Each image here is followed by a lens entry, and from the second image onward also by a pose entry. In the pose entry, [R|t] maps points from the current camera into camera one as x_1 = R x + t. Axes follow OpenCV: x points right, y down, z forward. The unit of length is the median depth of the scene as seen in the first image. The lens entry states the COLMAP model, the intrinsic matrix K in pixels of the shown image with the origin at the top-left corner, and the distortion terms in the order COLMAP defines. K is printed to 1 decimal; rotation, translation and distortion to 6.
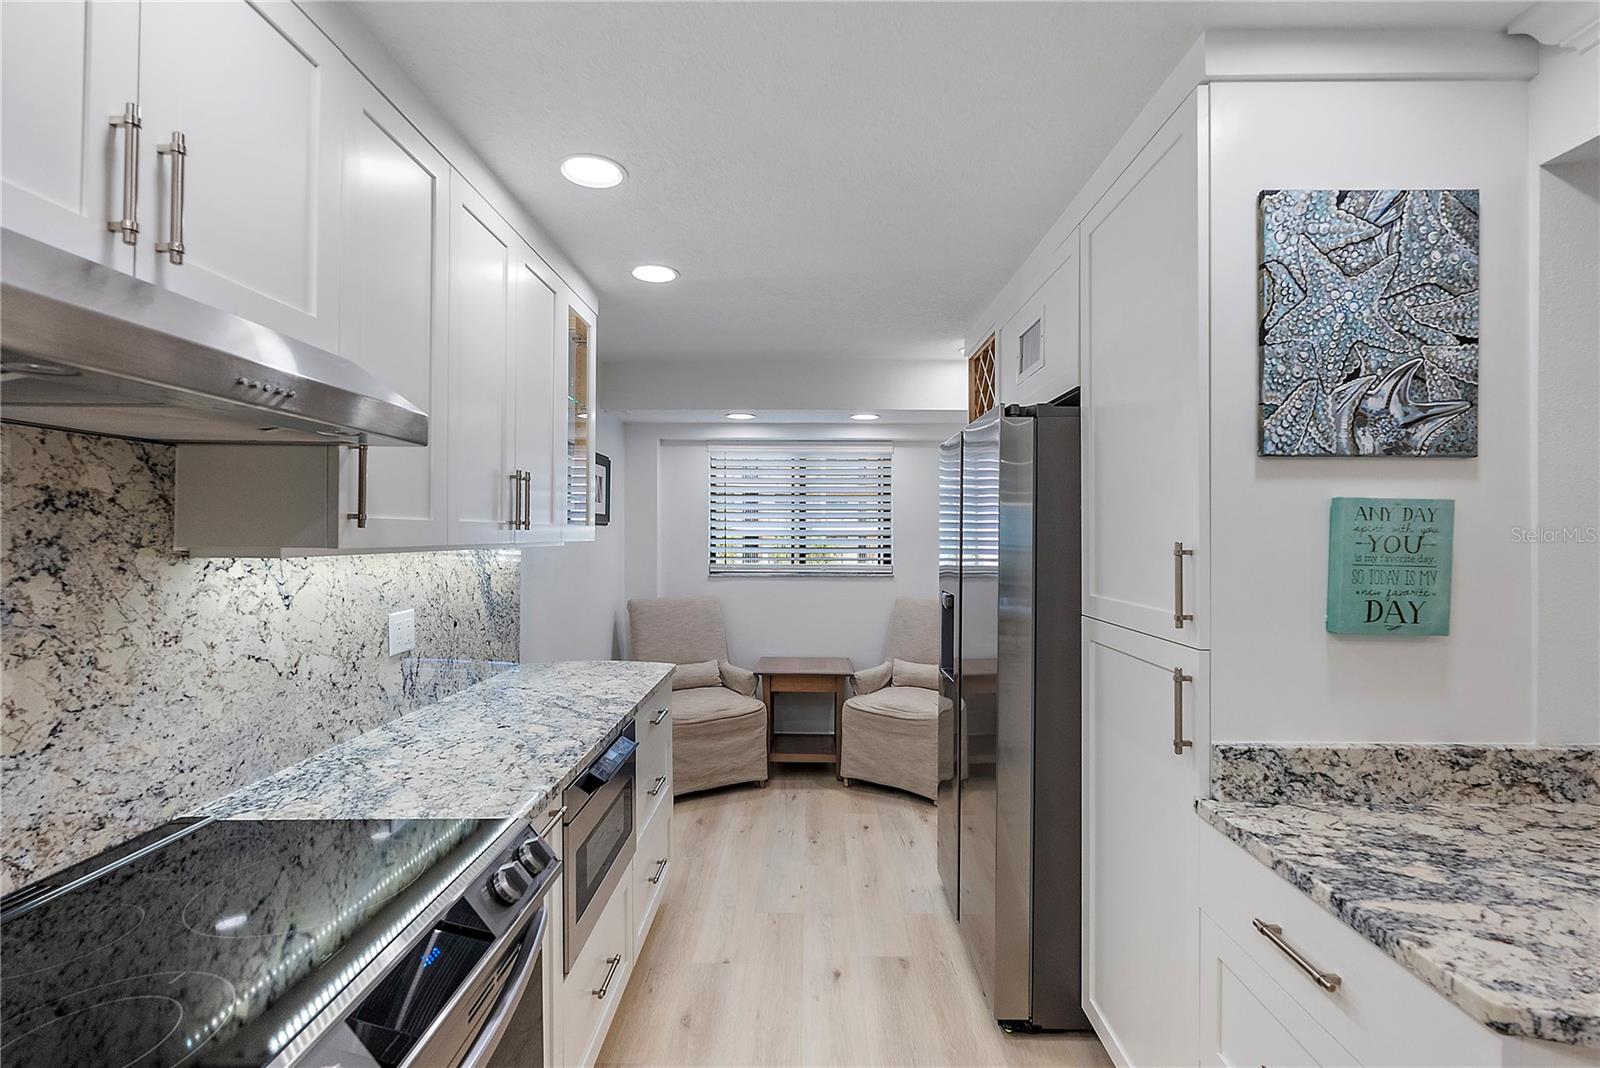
lens RADIAL K [[725.0, 0, 802.3], [0, 725.0, 527.5], [0, 0, 1]] dist [-0.004814, -0.000645]
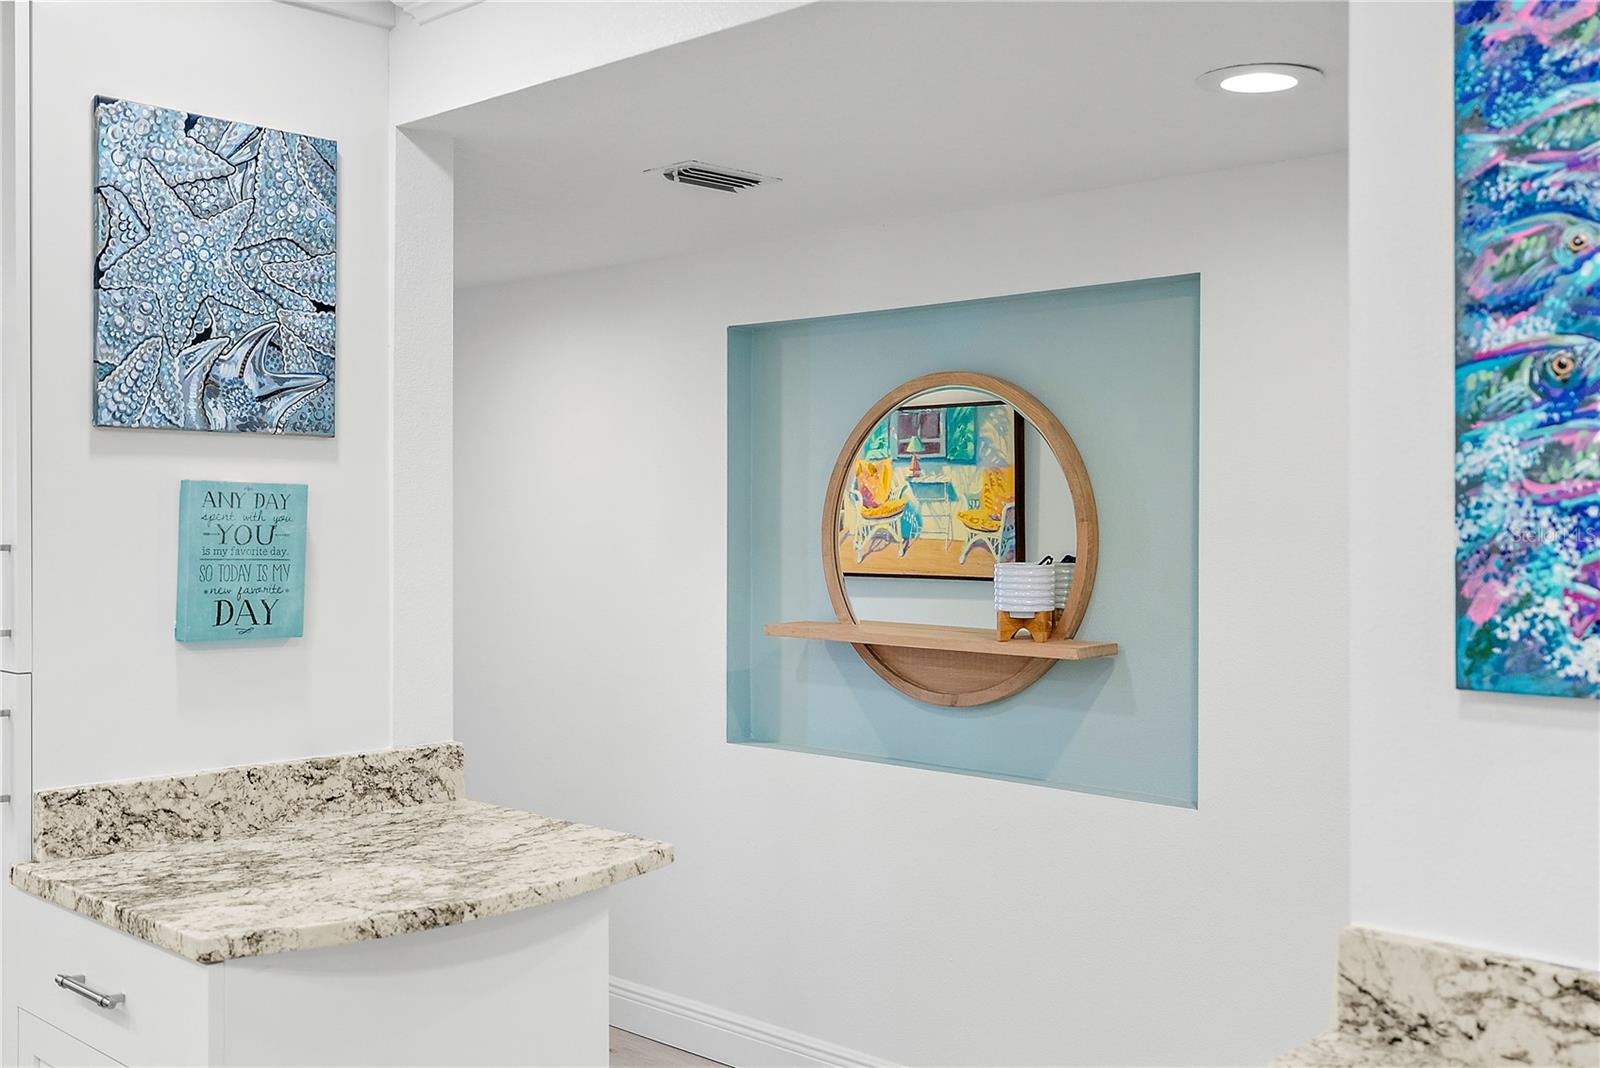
lens RADIAL K [[1621.4, 0, 804.9], [0, 1621.4, 522.7], [0, 0, 1]] dist [0.005484, 0.000000]
pose [[0.689796, -0.003479, 0.723995, -0.129885], [-0.001943, 0.999976, 0.006657, -0.005670], [-0.724001, -0.005999, 0.689773, -0.827607]]
